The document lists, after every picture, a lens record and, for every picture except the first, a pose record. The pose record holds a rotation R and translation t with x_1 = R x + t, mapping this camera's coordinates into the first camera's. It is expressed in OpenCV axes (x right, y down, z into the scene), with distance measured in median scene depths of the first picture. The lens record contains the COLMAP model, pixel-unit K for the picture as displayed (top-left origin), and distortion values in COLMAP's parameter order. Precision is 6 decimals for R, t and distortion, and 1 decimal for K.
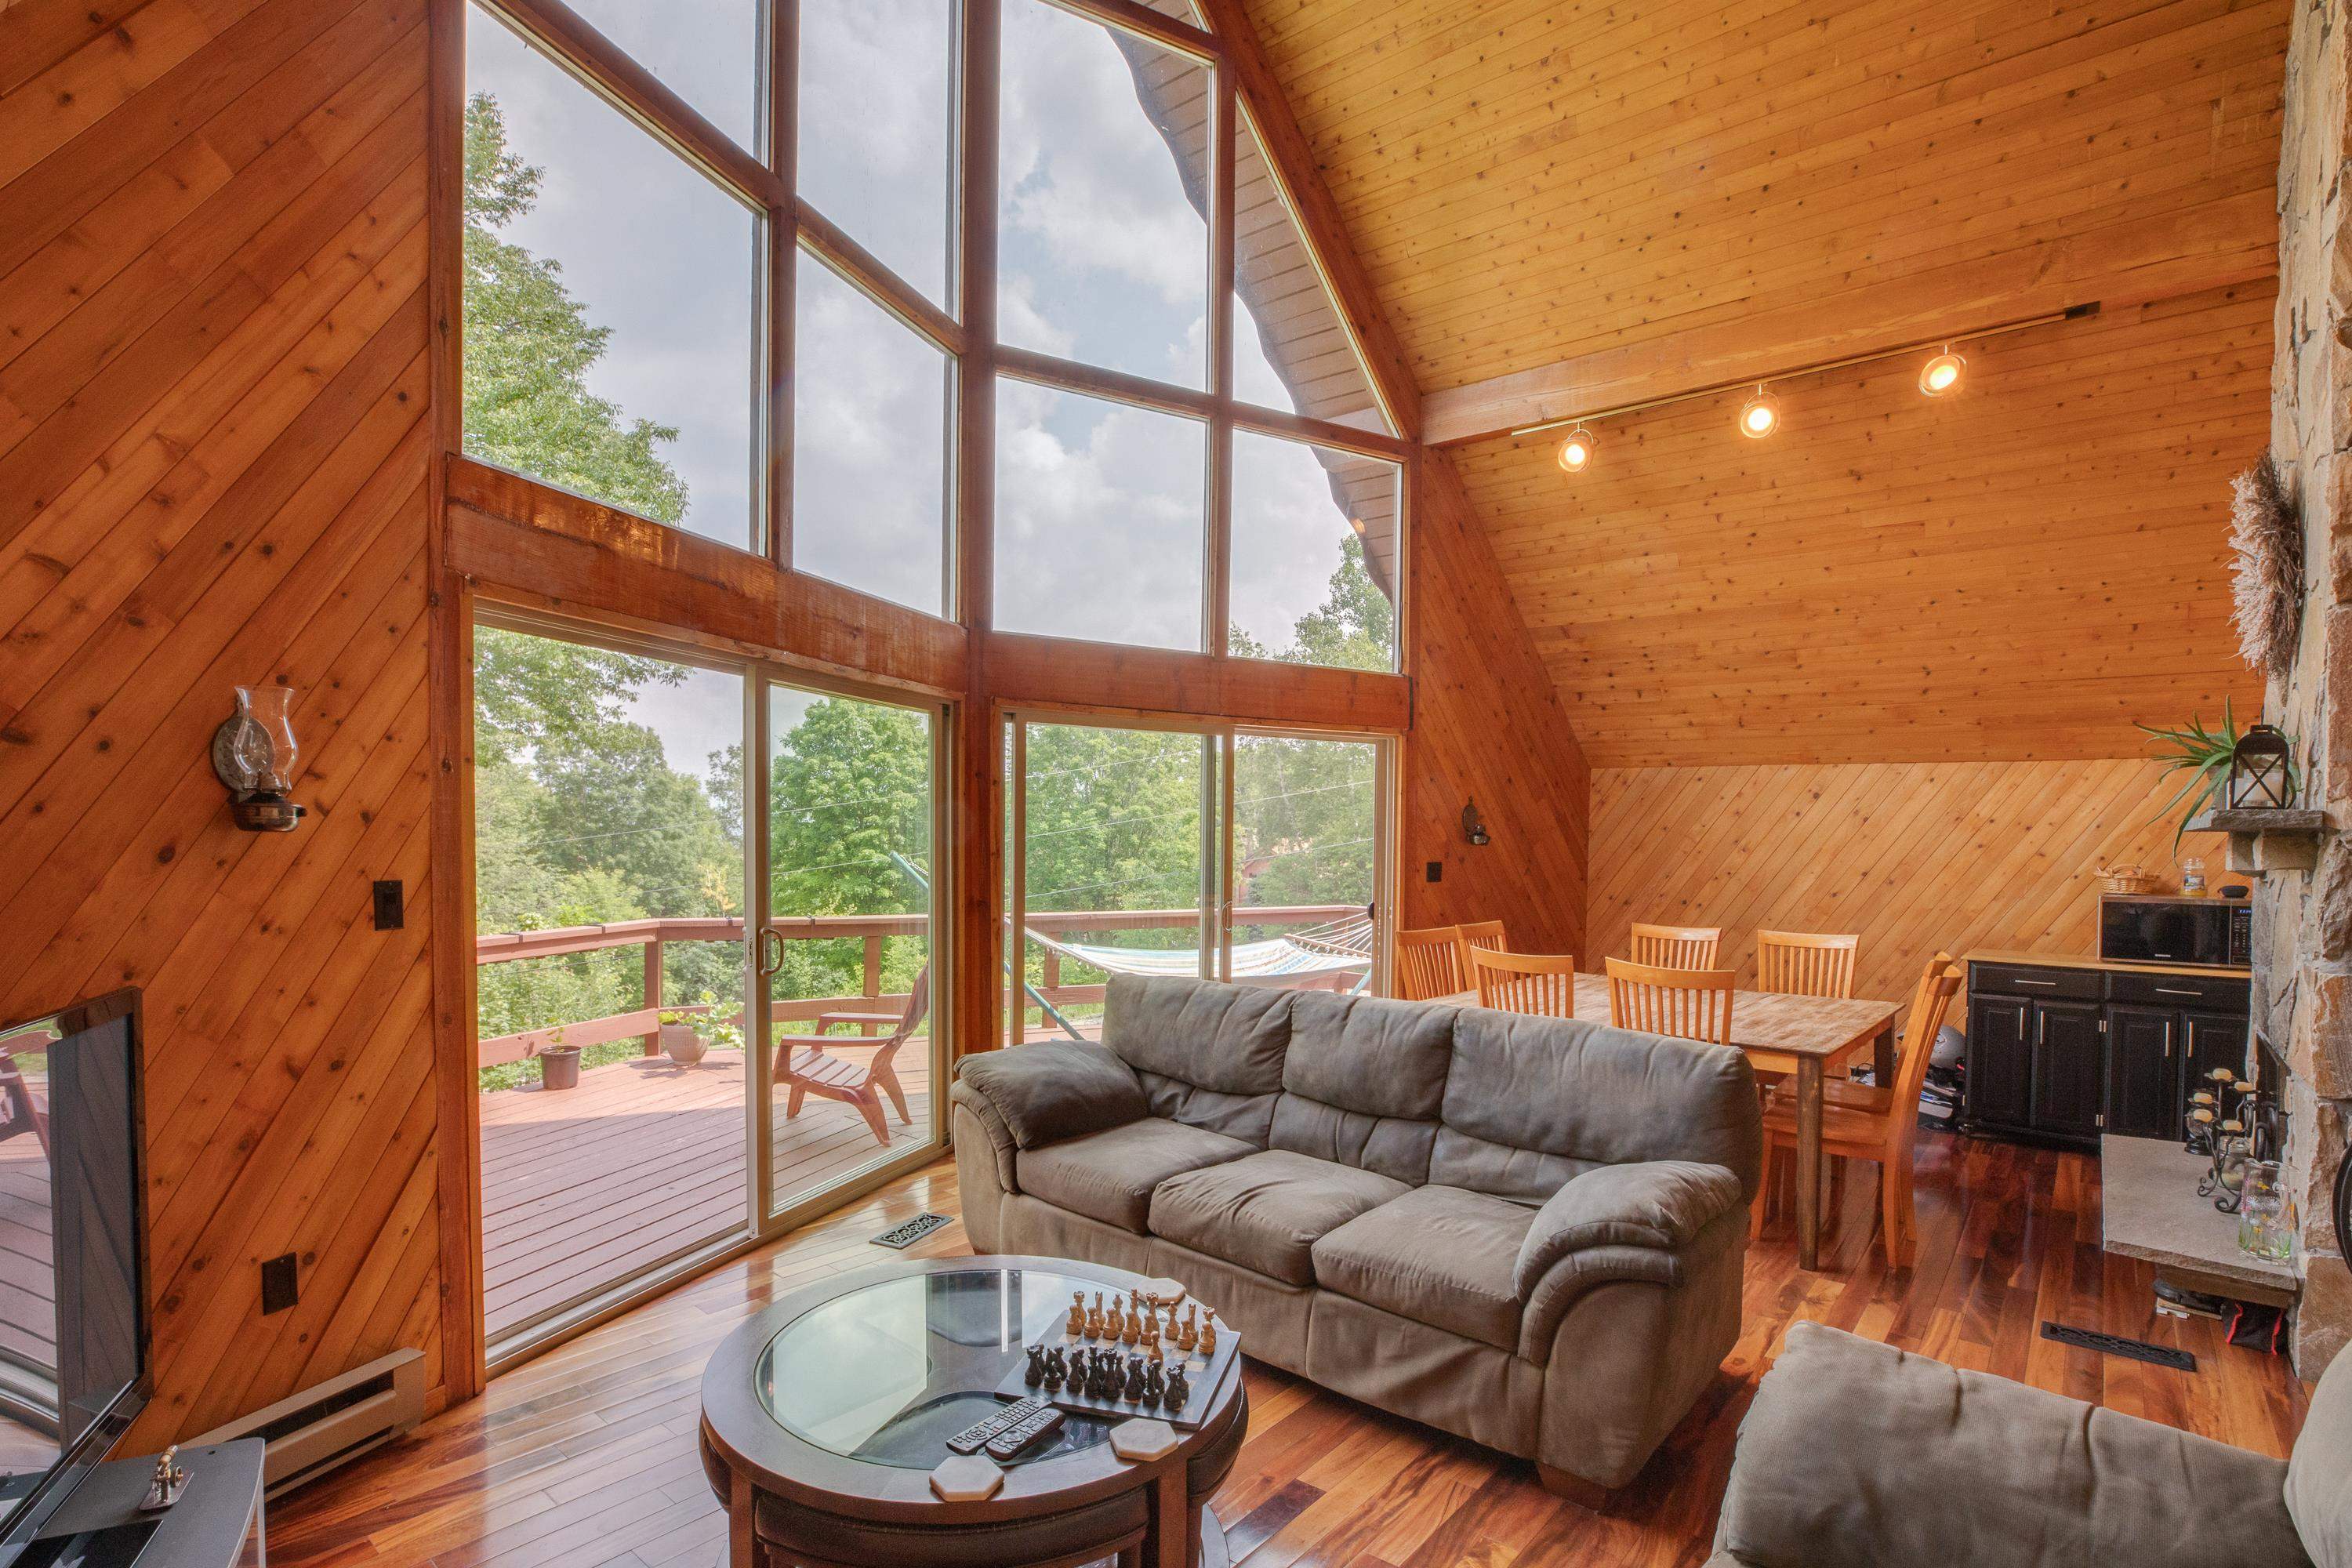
lens RADIAL K [[1139.8, 0, 1156.7], [0, 1139.8, 864.9], [0, 0, 1]] dist [-0.021987, 0.000131]
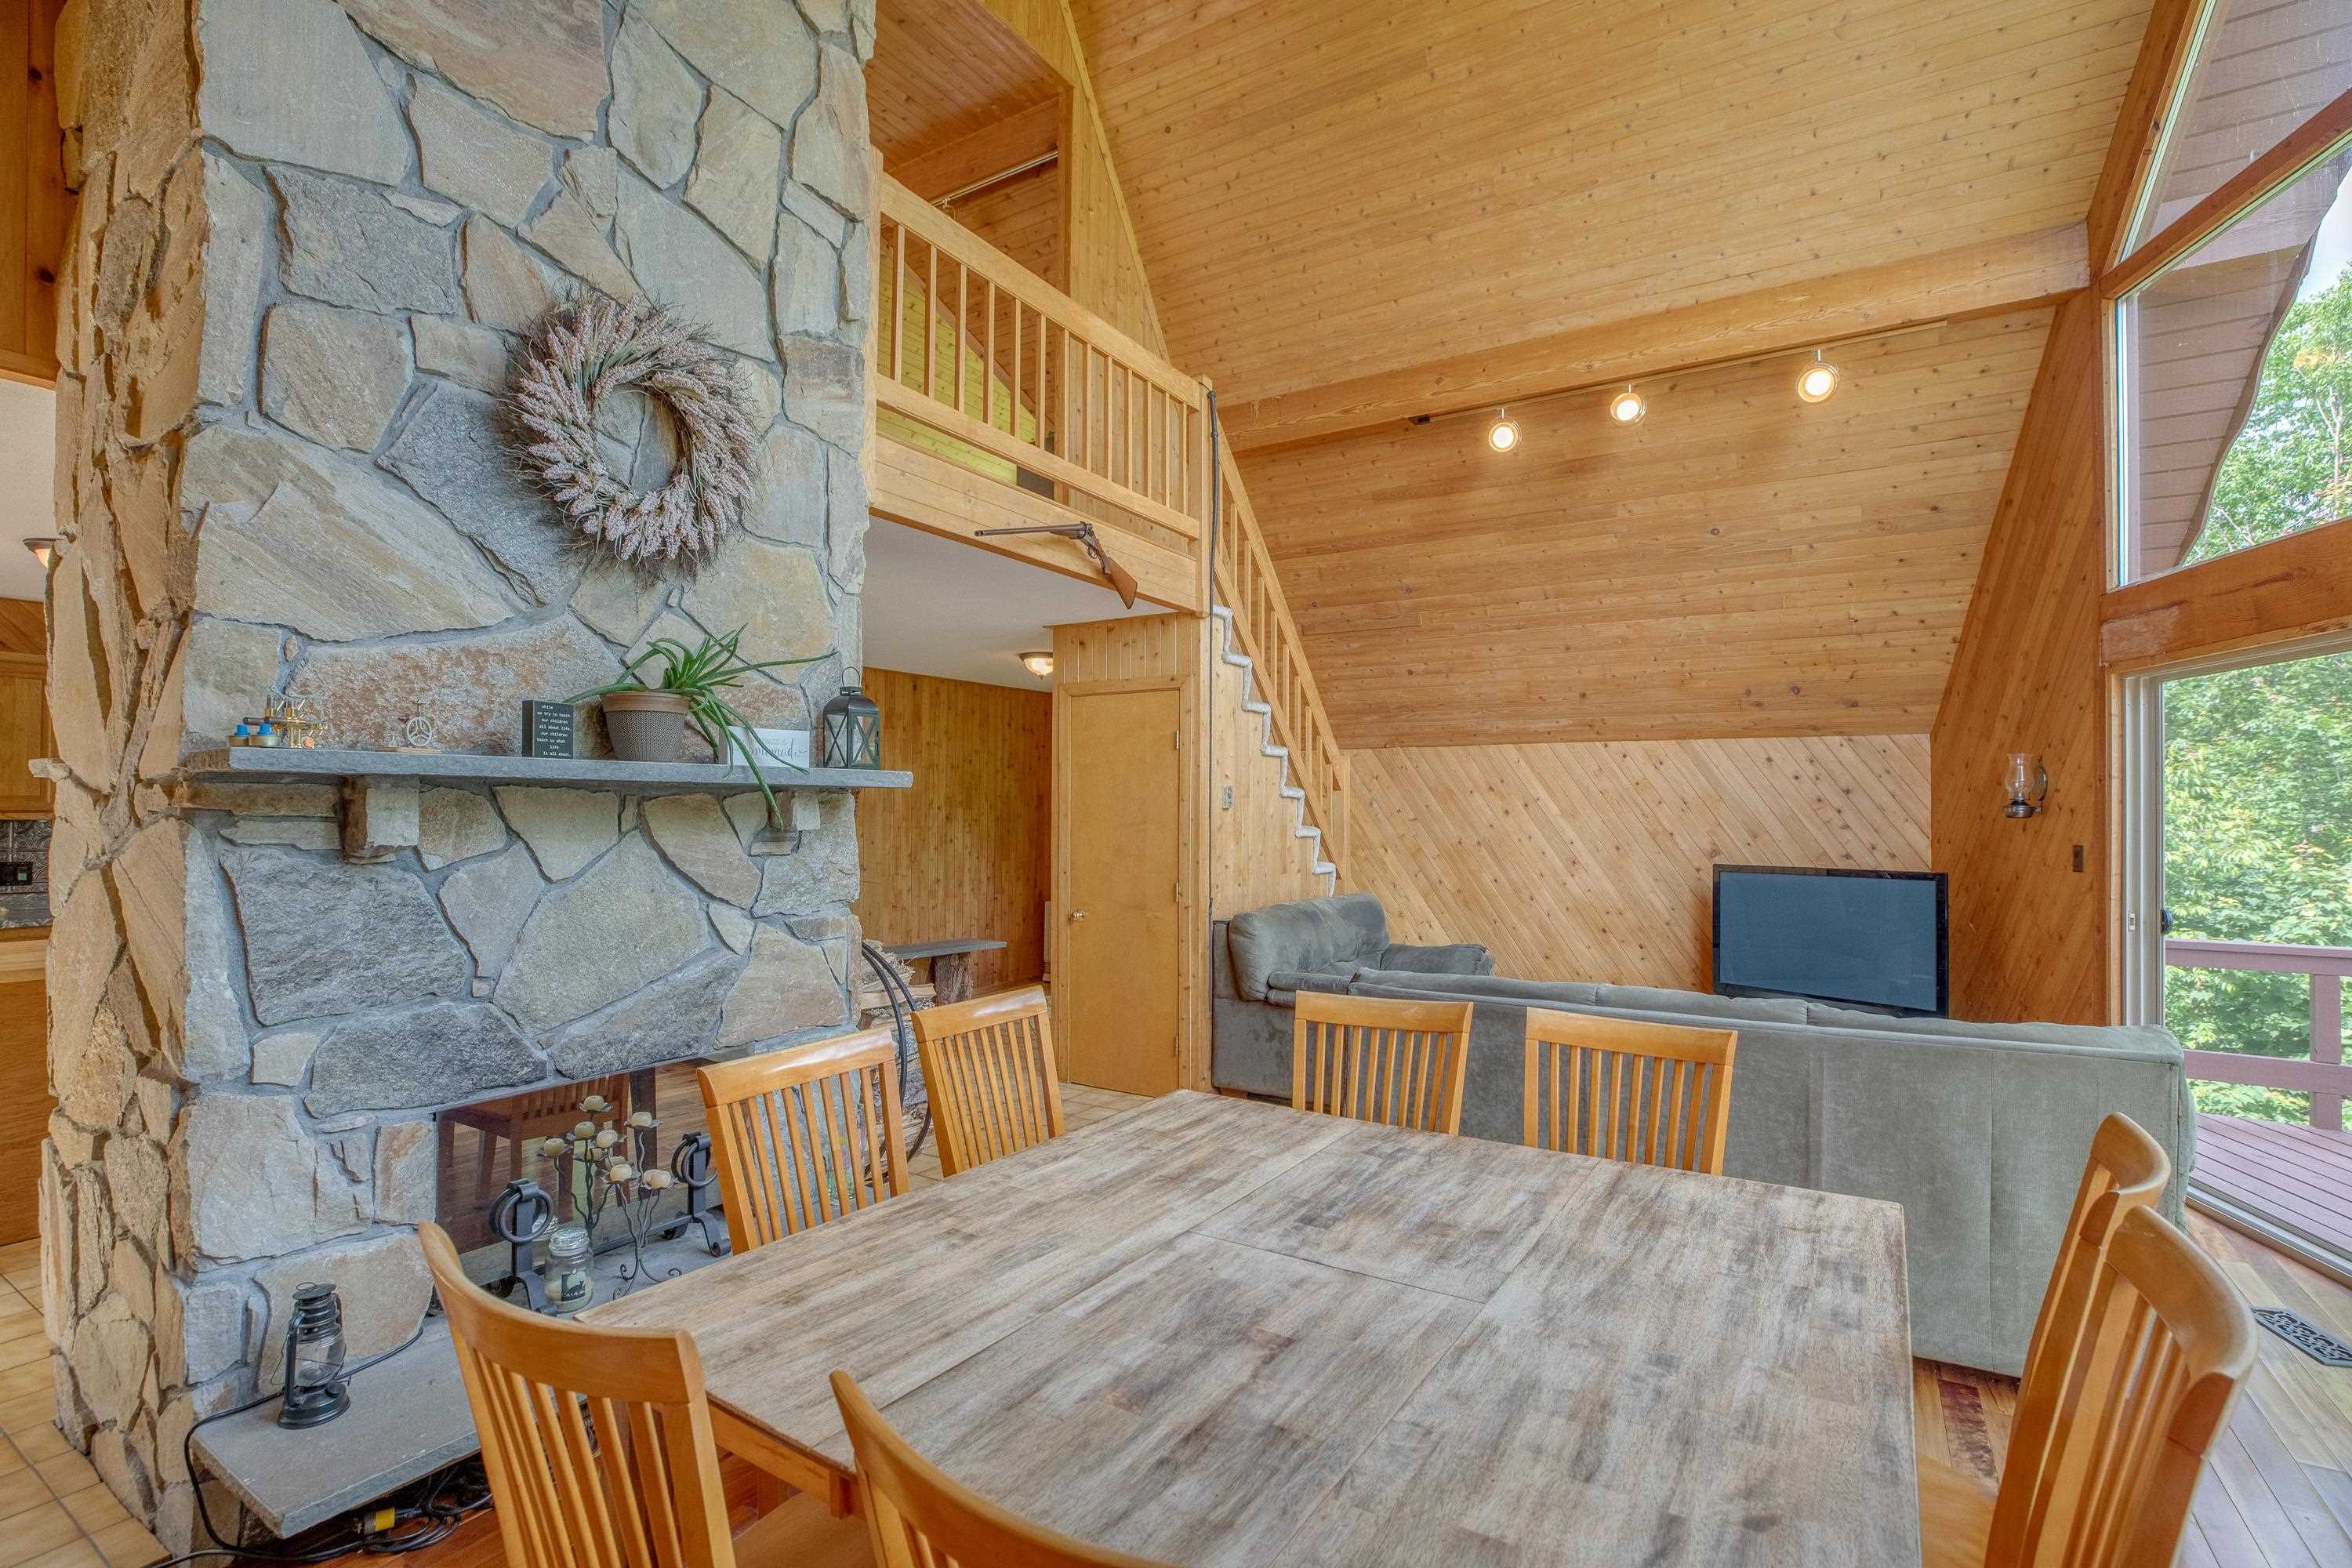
lens RADIAL K [[1082.5, 0, 1177.6], [0, 1082.5, 801.0], [0, 0, 1]] dist [-0.043051, 0.013075]
pose [[-0.988604, -0.021420, -0.149005, 0.478399], [-0.024791, 0.999476, 0.020803, -0.027786], [0.148481, 0.024260, -0.988618, 1.157000]]
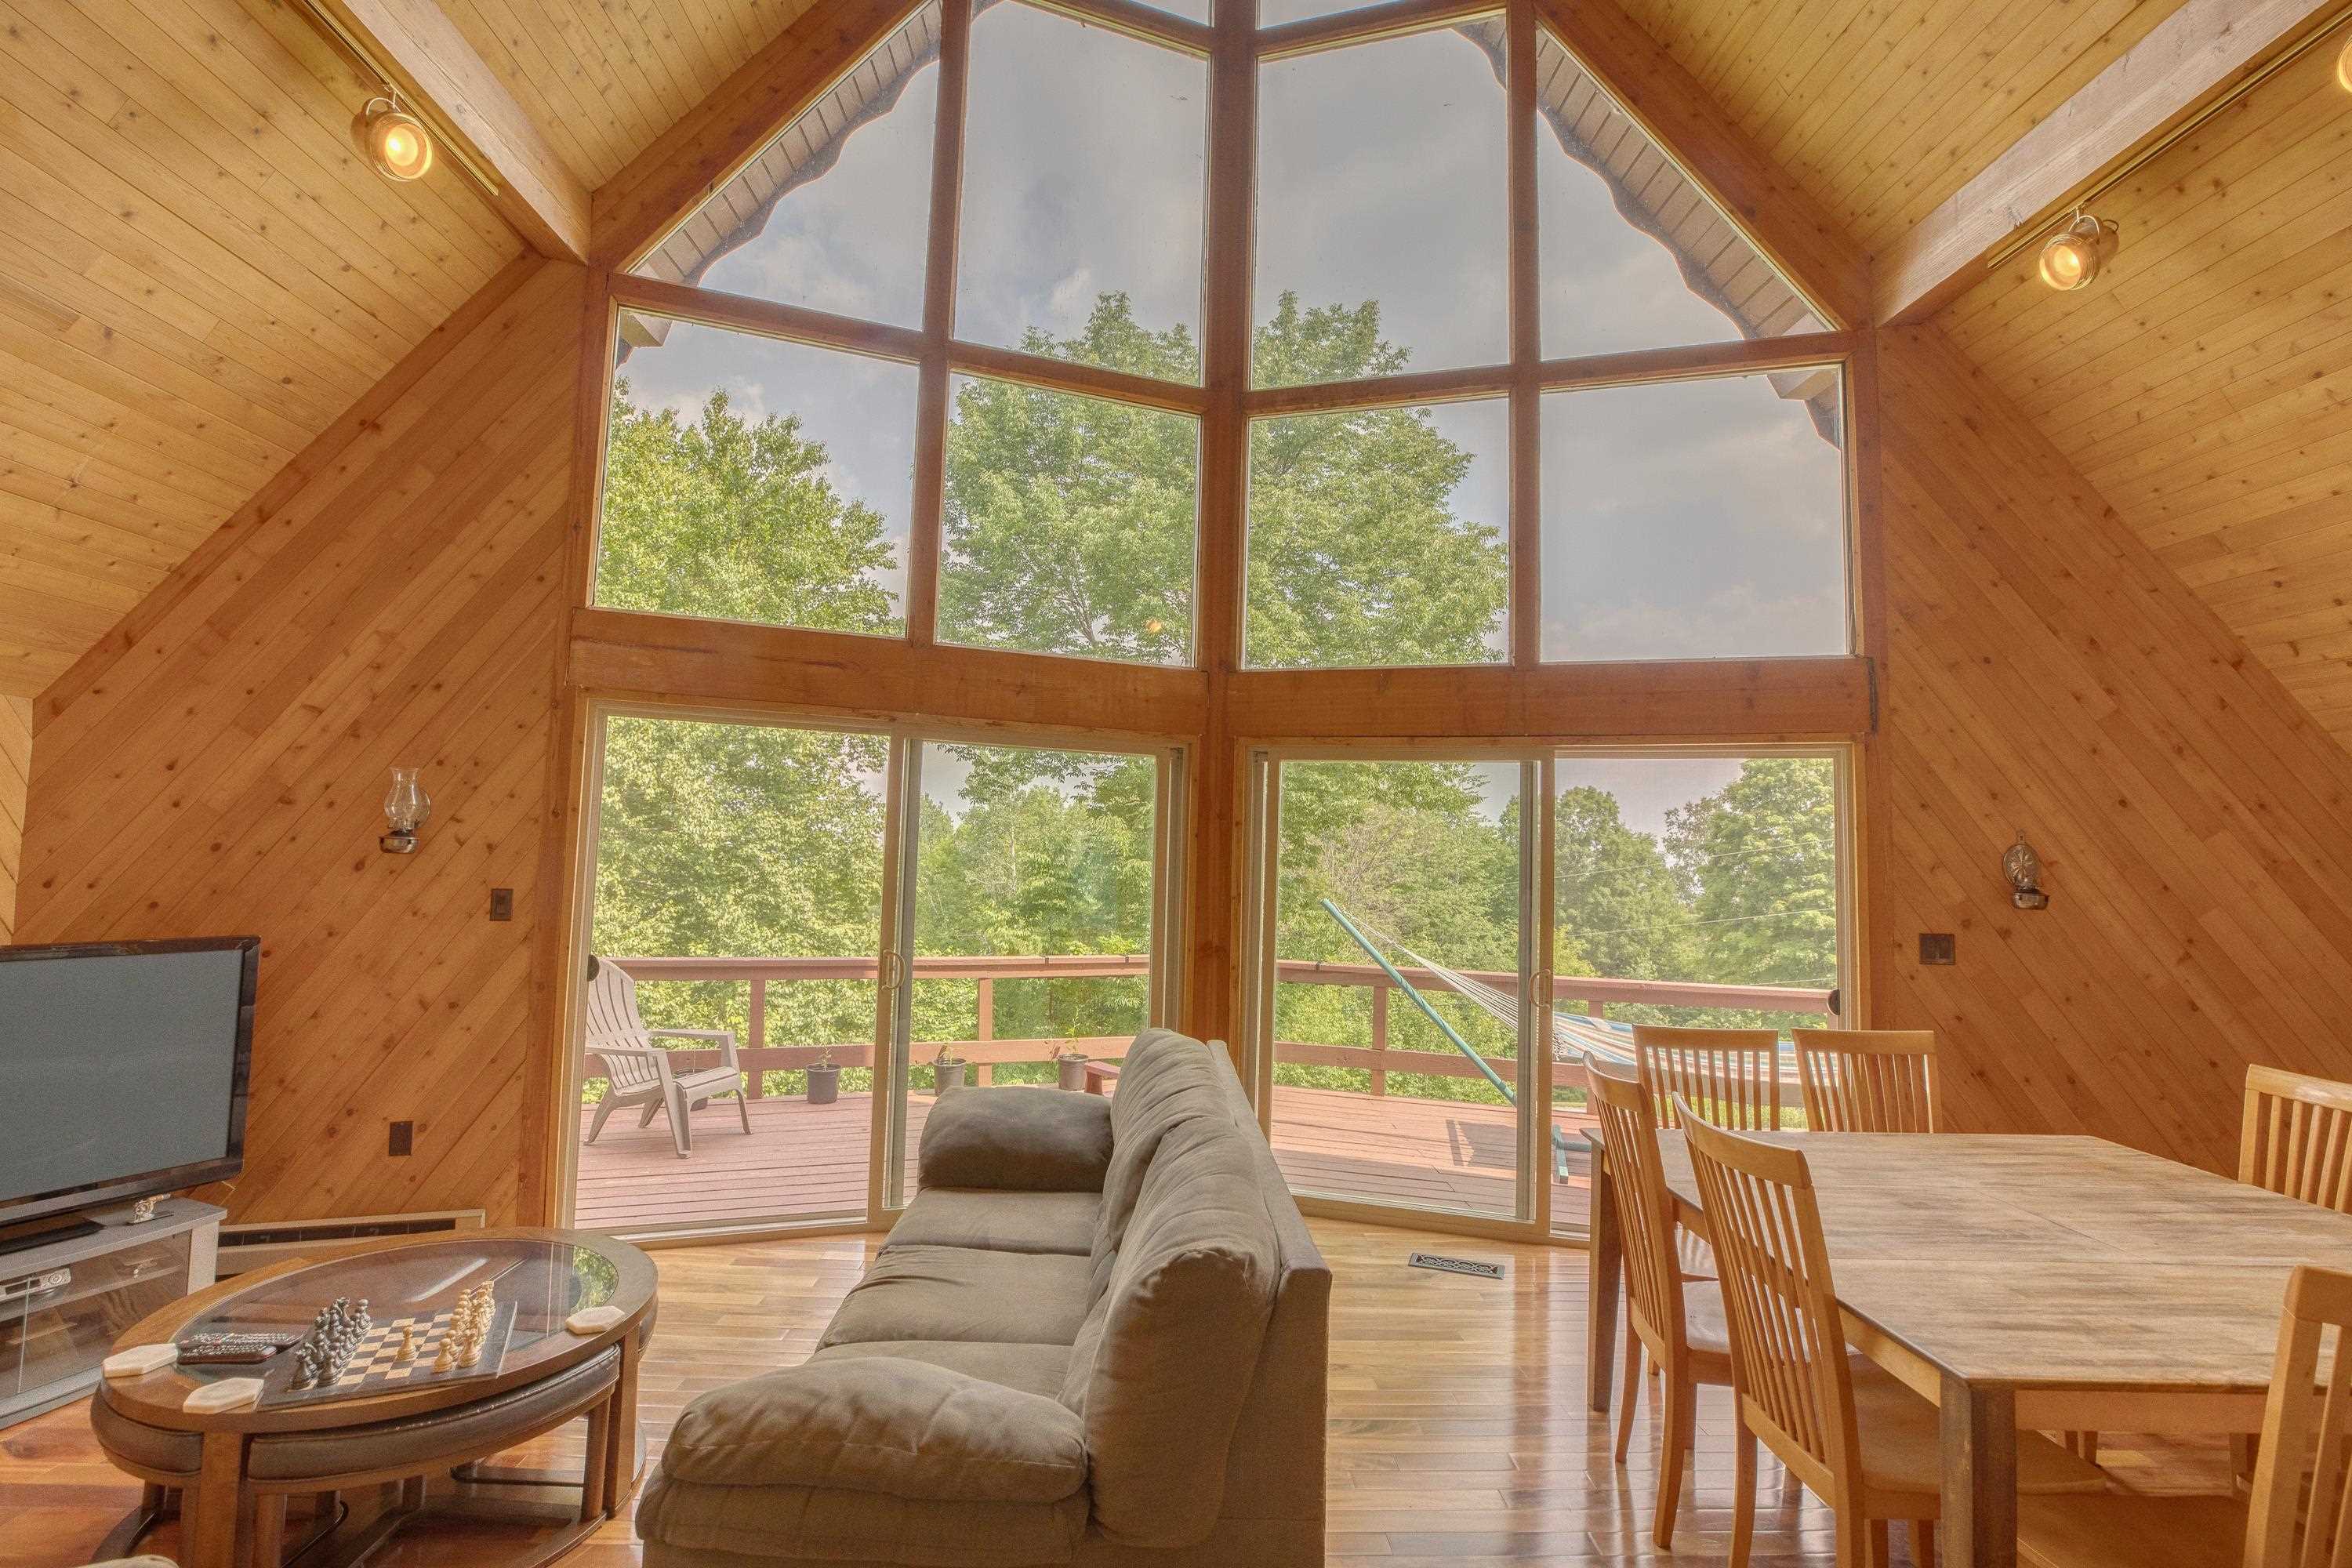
lens RADIAL K [[1096.3, 0, 1176.8], [0, 1096.3, 775.5], [0, 0, 1]] dist [-0.045179, 0.014279]
pose [[0.675876, -0.055792, -0.734900, 0.476746], [-0.042370, 0.992540, -0.114319, -0.004713], [0.735796, 0.108404, 0.668470, 0.317097]]
